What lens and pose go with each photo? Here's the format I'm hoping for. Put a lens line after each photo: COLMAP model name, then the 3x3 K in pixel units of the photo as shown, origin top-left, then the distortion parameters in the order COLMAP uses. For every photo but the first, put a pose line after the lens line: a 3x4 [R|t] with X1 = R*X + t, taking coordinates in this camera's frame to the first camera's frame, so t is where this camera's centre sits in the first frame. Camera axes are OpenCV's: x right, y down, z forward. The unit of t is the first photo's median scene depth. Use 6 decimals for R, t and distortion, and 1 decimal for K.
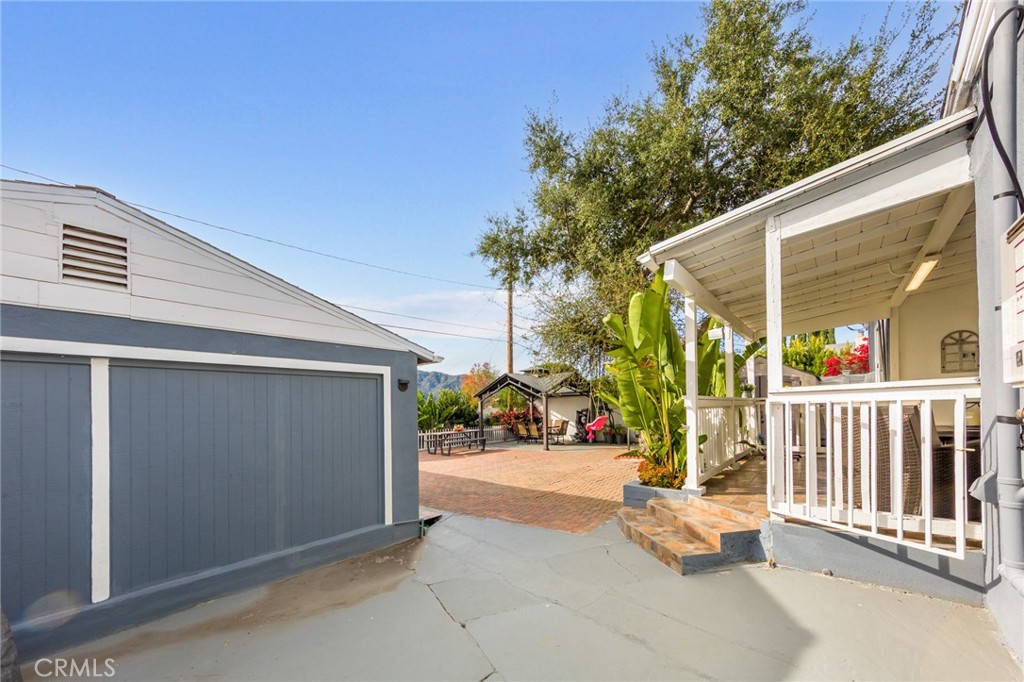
lens RADIAL K [[338.3, 0, 512.0], [0, 338.3, 341.0], [0, 0, 1]] dist [0.001932, 0.000185]
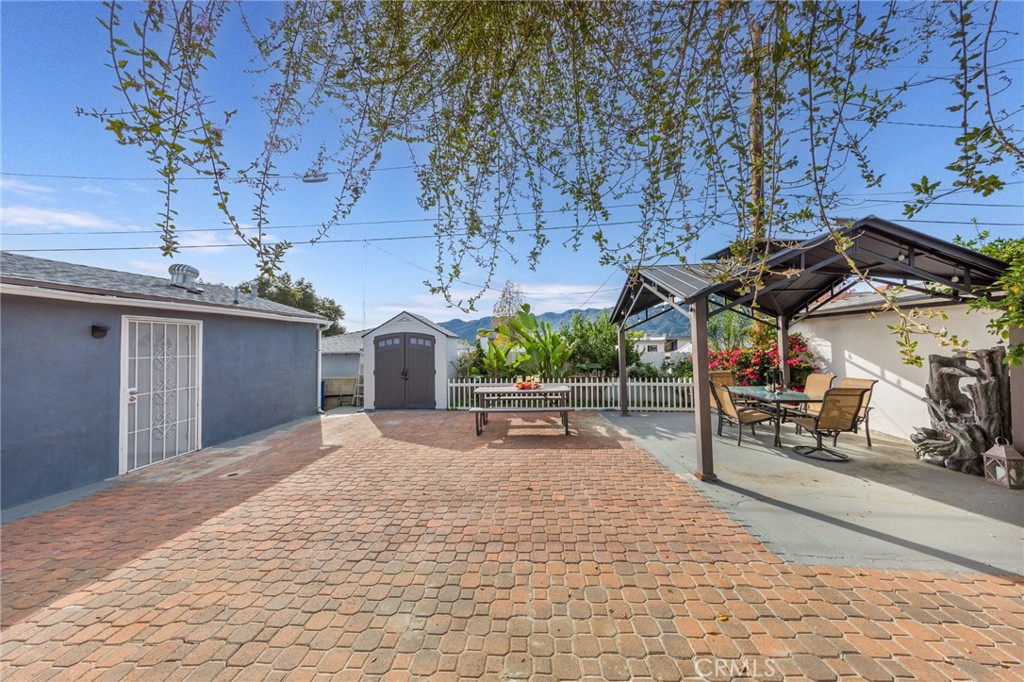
lens RADIAL K [[338.3, 0, 512.0], [0, 338.3, 341.0], [0, 0, 1]] dist [0.001932, 0.000185]
pose [[0.647305, -0.011898, -0.762138, 0.181504], [0.169612, 0.977057, 0.128804, 0.097410], [0.743120, -0.212643, 0.634472, 0.559441]]
